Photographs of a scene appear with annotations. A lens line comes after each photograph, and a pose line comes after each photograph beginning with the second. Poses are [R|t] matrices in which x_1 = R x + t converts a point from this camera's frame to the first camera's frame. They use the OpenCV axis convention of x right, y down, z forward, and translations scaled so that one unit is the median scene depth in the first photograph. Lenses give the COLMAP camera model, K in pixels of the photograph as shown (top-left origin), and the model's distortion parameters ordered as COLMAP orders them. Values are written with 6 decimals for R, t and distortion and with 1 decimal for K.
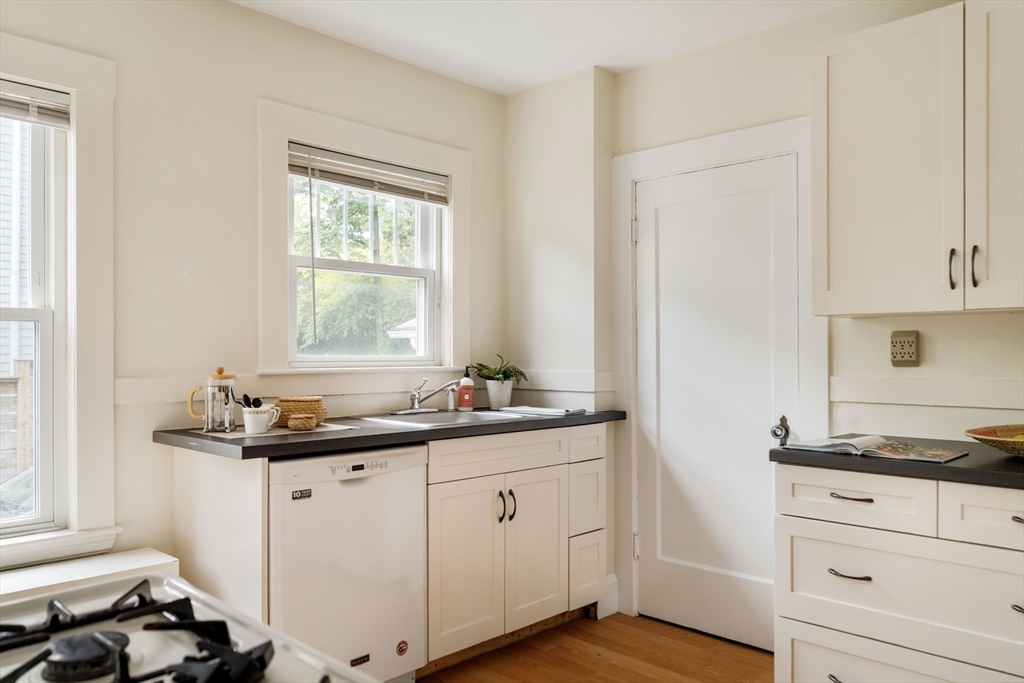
lens RADIAL K [[746.2, 0, 510.8], [0, 746.2, 350.1], [0, 0, 1]] dist [0.010864, 0.002519]
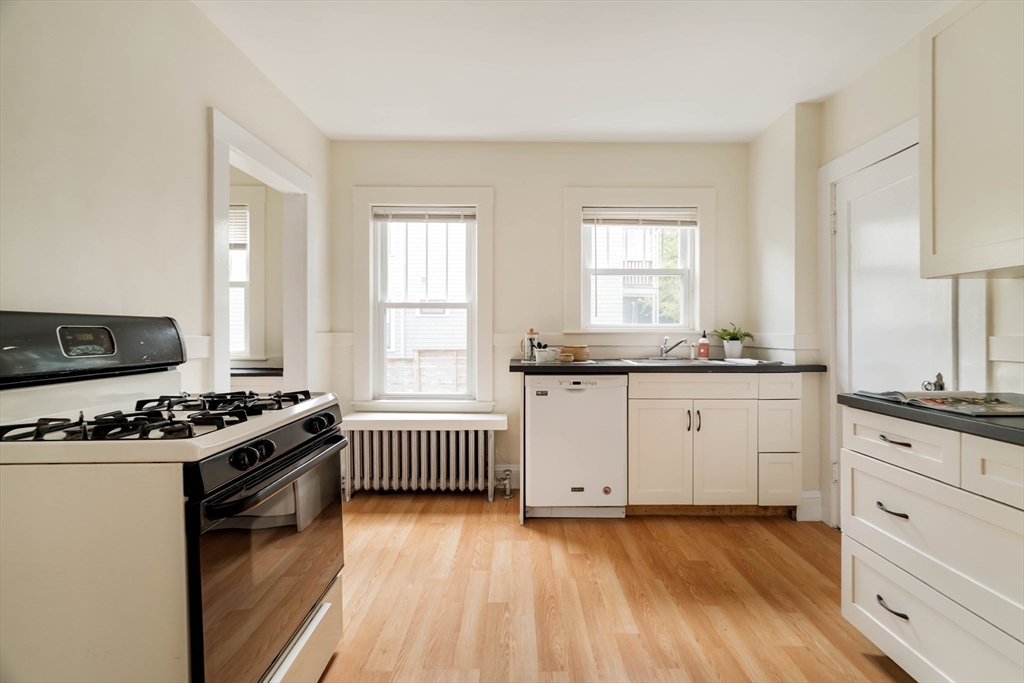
lens RADIAL K [[451.5, 0, 523.2], [0, 451.5, 332.1], [0, 0, 1]] dist [0.000430, 0.000447]
pose [[0.719099, 0.001590, -0.694906, 0.358746], [0.002767, 0.999983, 0.005151, 0.021763], [0.694902, -0.005627, 0.719082, 0.096191]]
